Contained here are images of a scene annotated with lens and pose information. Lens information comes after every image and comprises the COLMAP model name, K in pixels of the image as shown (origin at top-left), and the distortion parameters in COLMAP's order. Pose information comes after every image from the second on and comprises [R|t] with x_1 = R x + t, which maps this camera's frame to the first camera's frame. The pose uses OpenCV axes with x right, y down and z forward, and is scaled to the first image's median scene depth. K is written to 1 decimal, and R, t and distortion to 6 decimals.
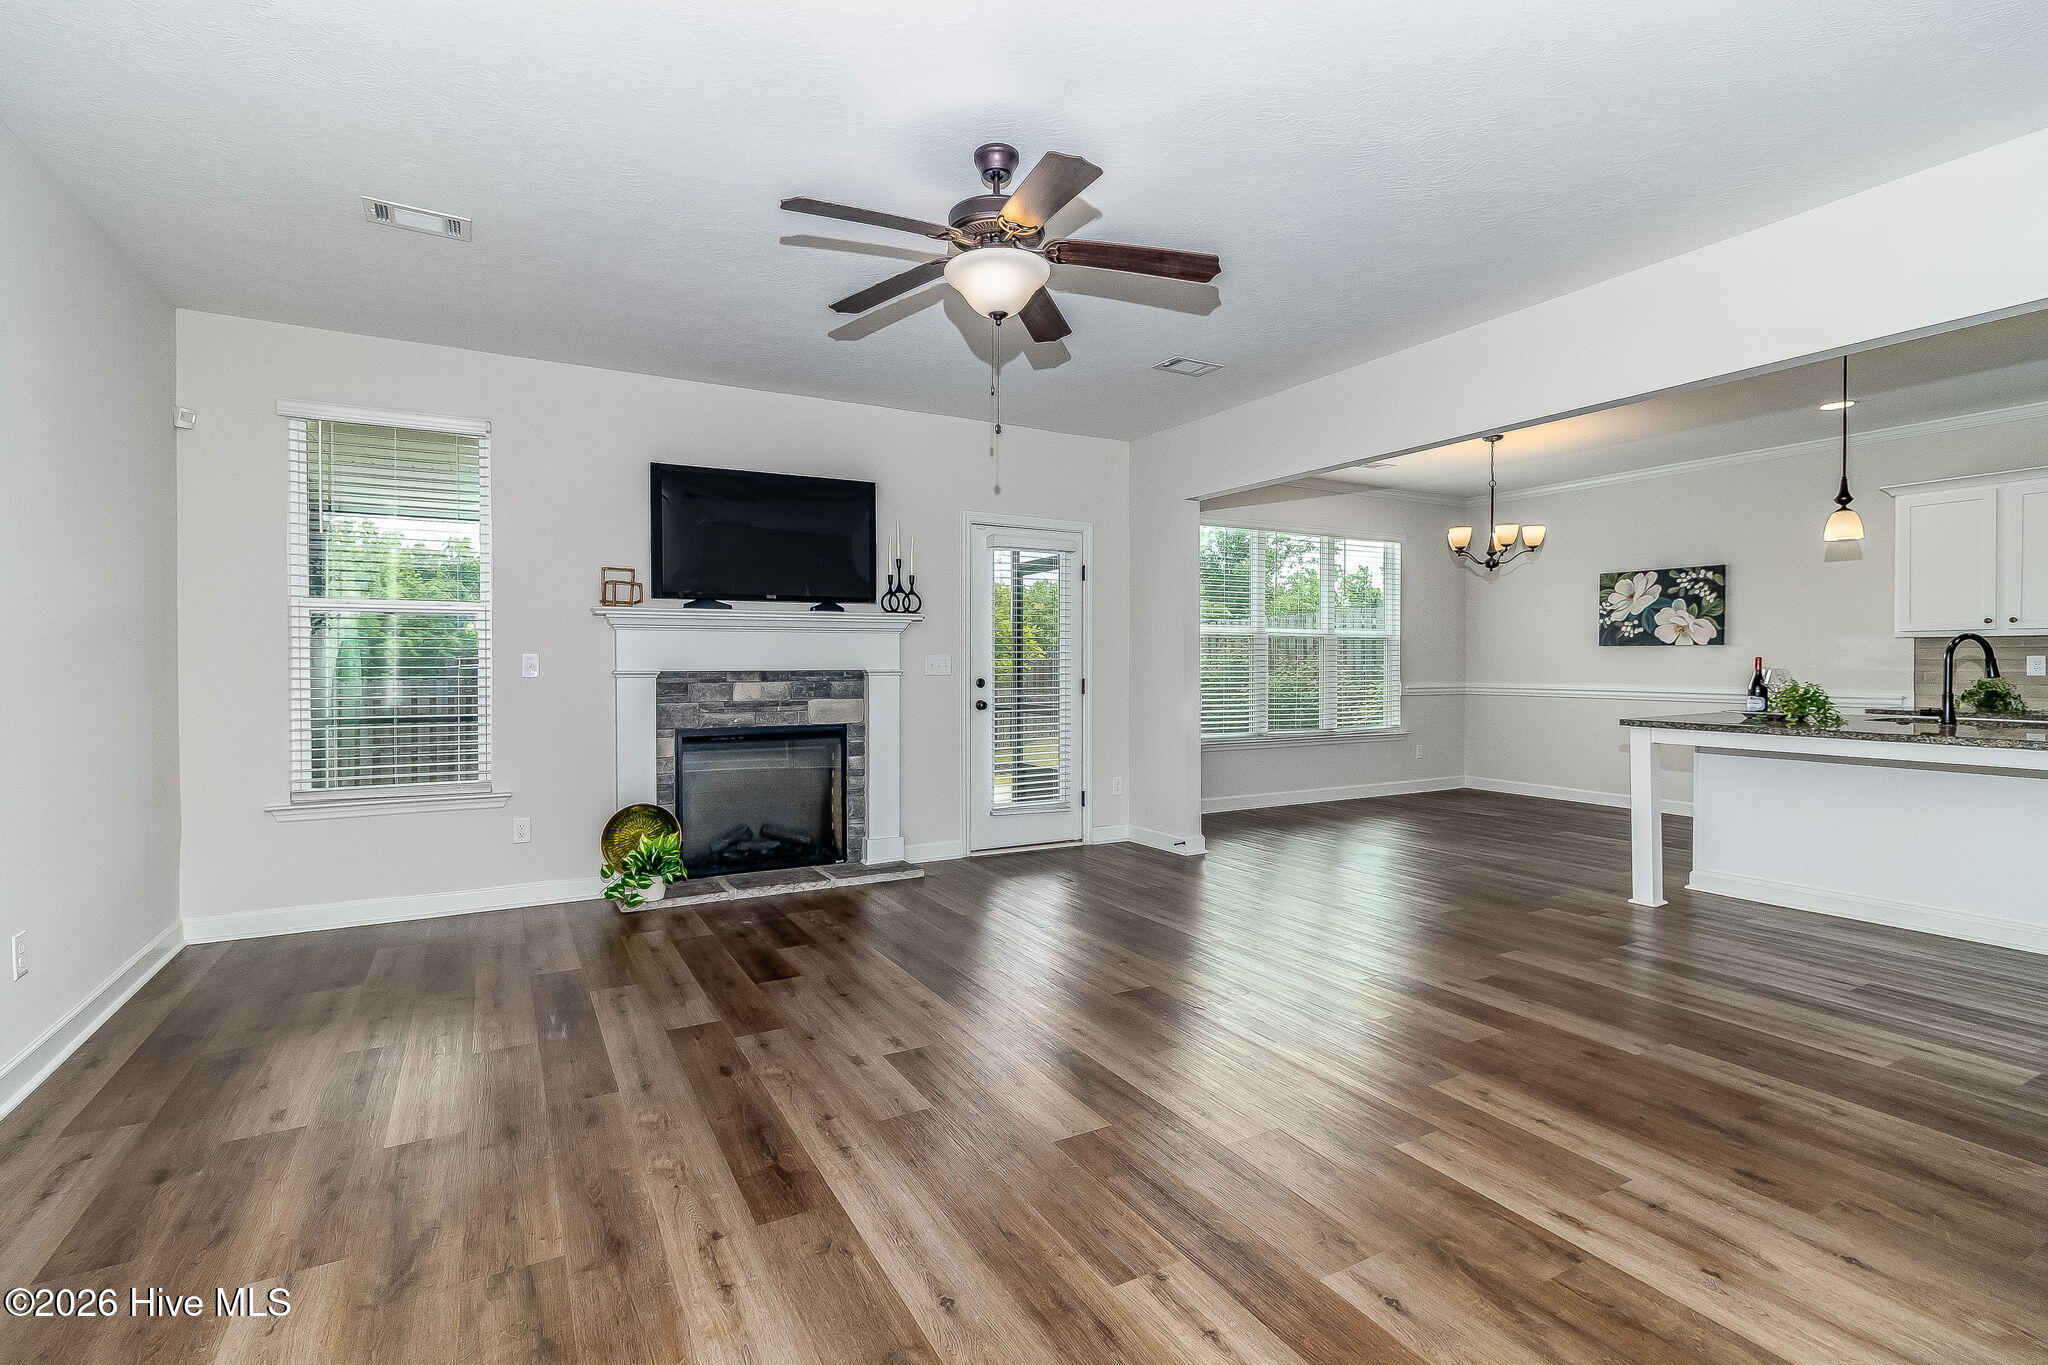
lens RADIAL K [[952.5, 0, 1017.7], [0, 952.5, 666.6], [0, 0, 1]] dist [0.004491, 0.000773]
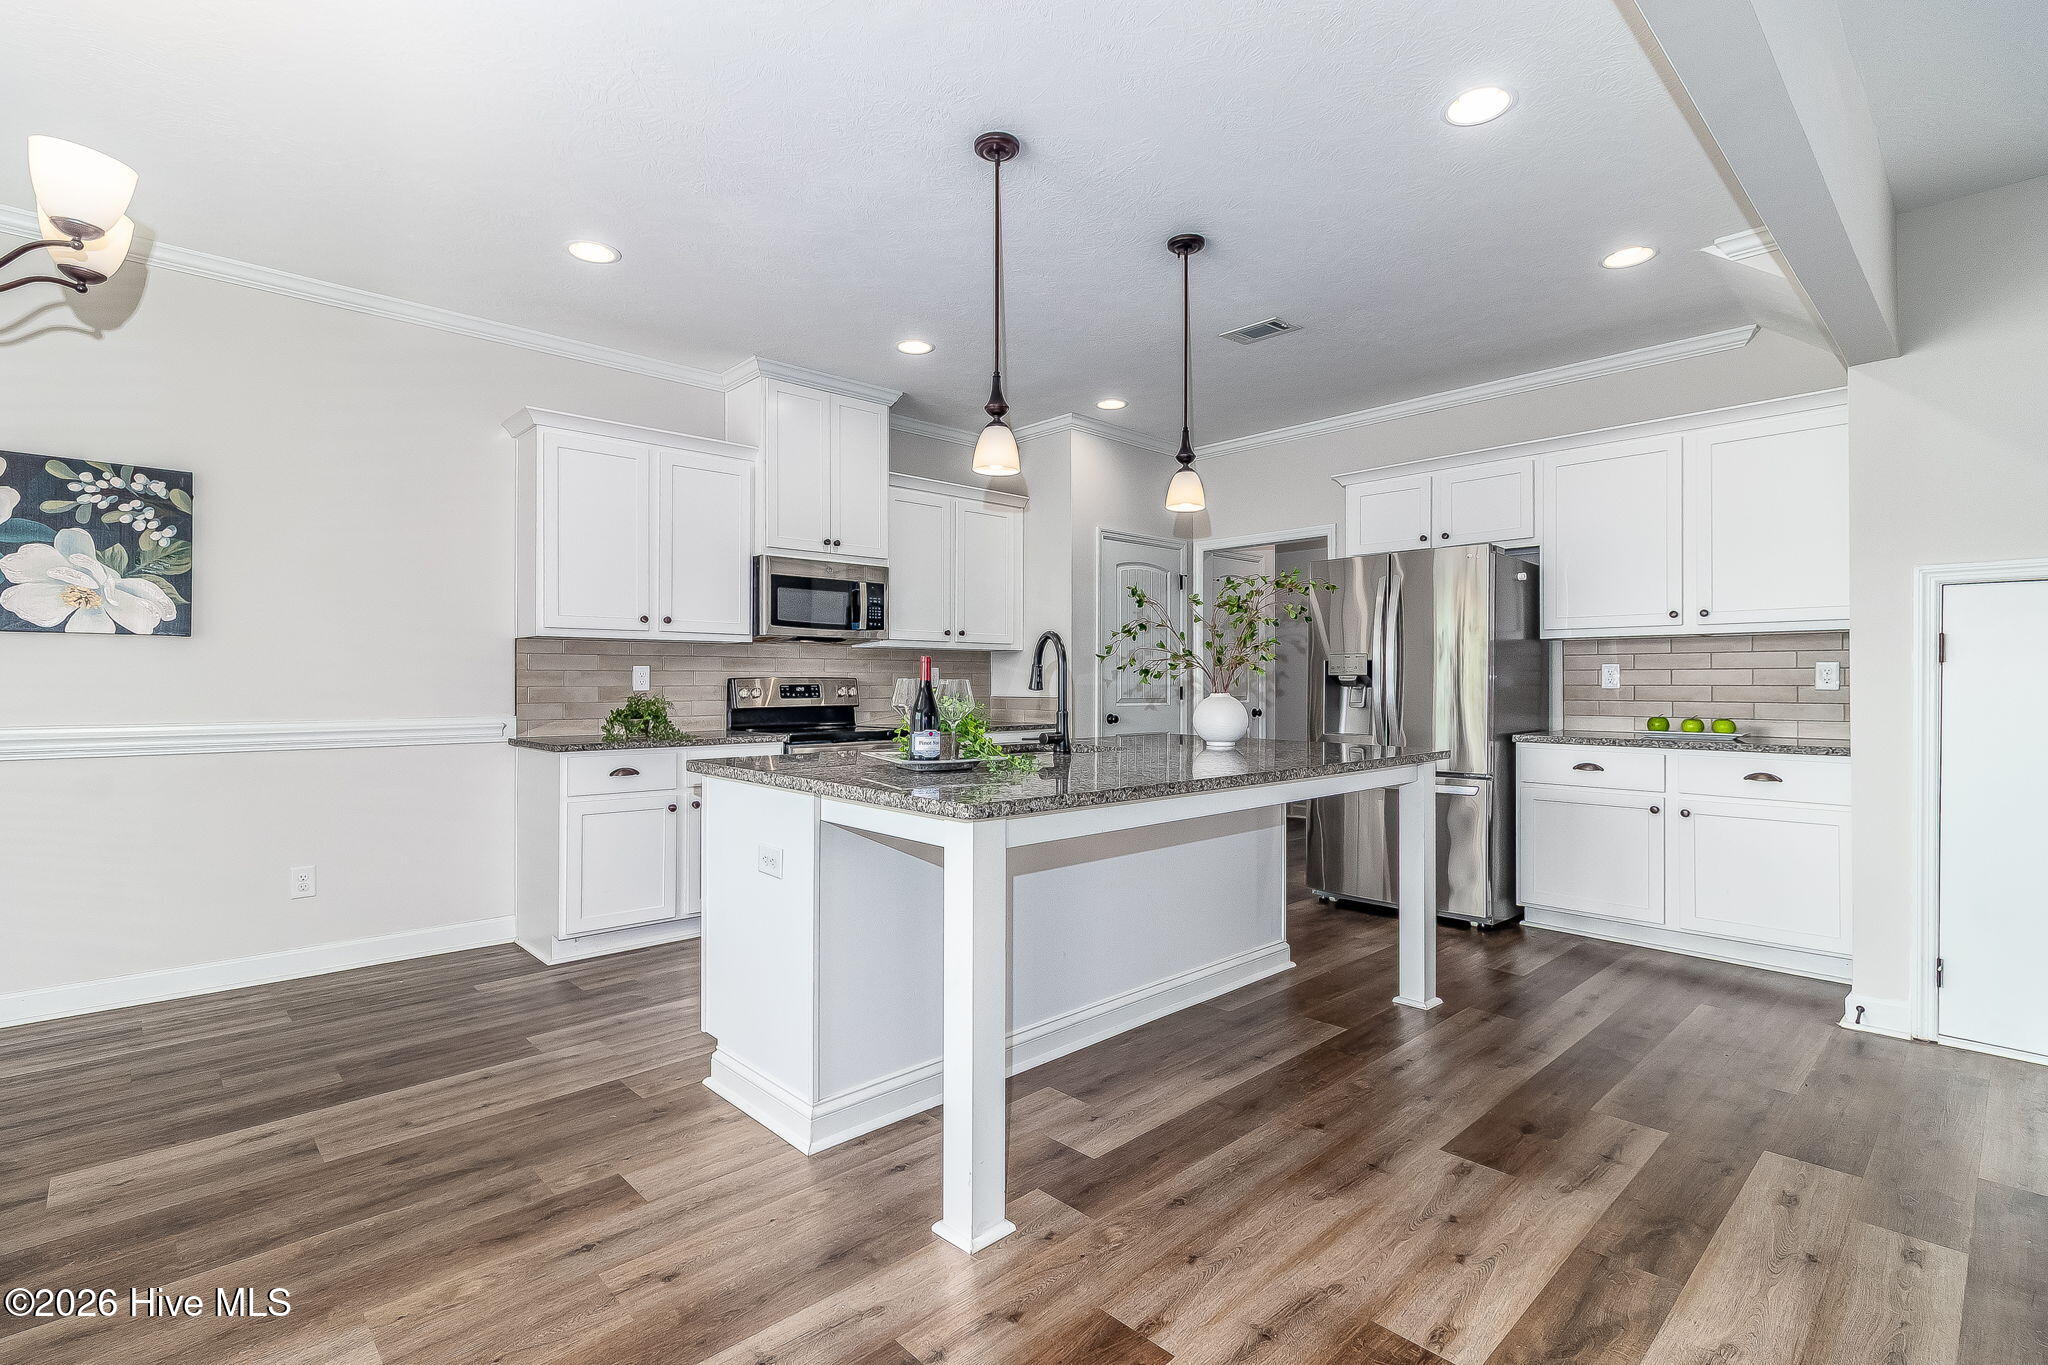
lens RADIAL K [[952.5, 0, 1033.7], [0, 952.5, 676.3], [0, 0, 1]] dist [0.004491, 0.000773]
pose [[-0.250132, 0.004479, 0.968201, 0.143240], [0.006484, 0.999975, -0.002951, 0.001748], [-0.968190, 0.005540, -0.250155, 0.641766]]
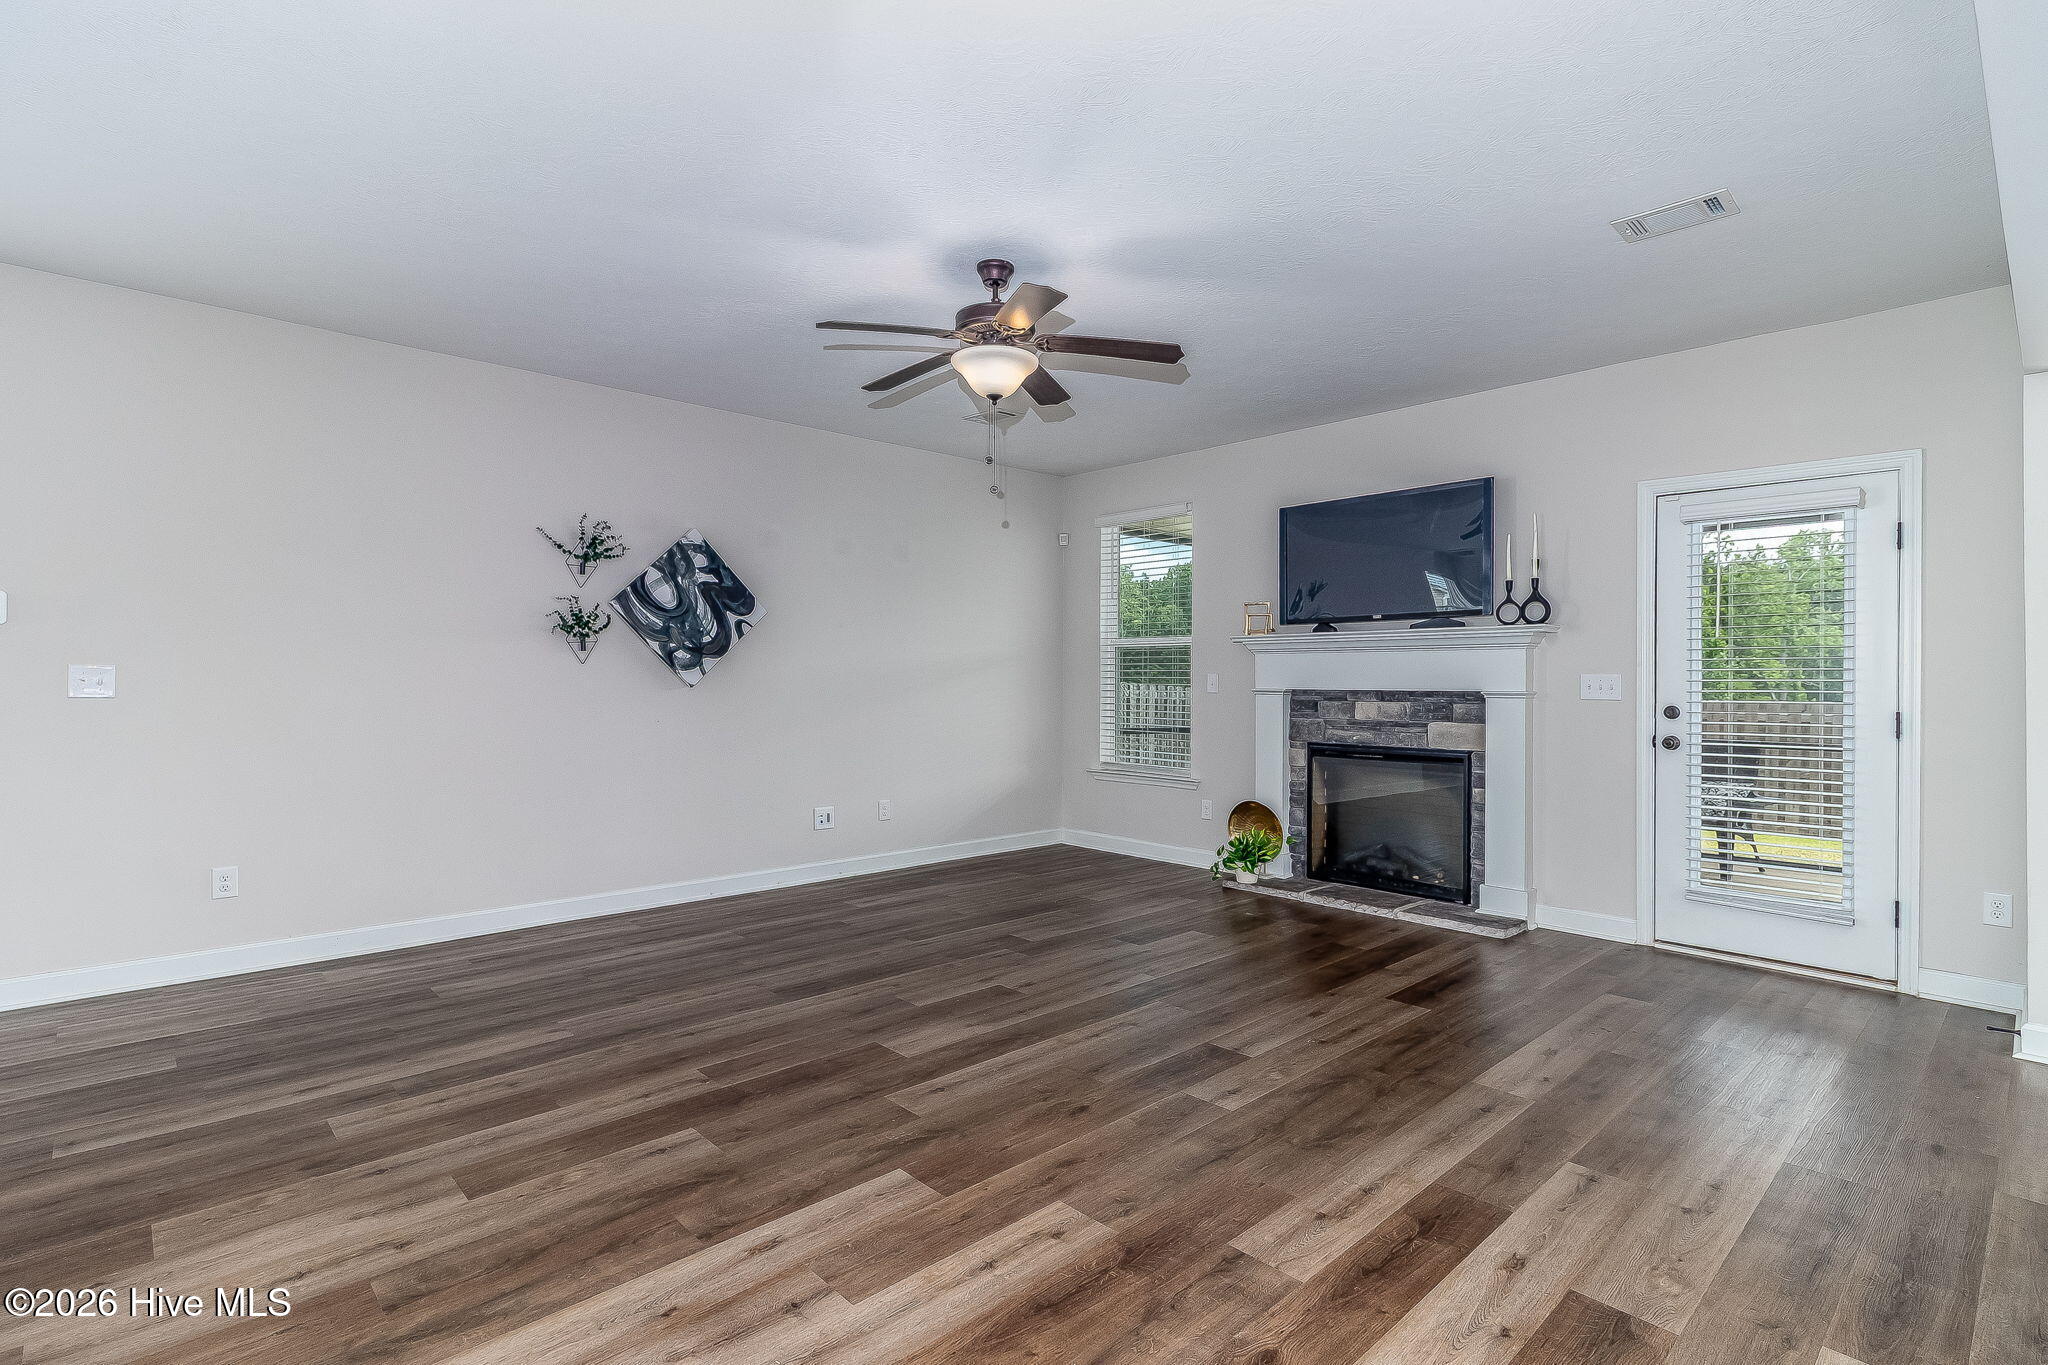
lens RADIAL K [[952.5, 0, 1028.8], [0, 952.5, 676.7], [0, 0, 1]] dist [0.004491, 0.000773]
pose [[0.252679, -0.000387, -0.967550, 1.426801], [-0.006479, 0.999977, -0.002092, -0.014001], [0.967528, 0.006798, 0.252671, 0.891780]]
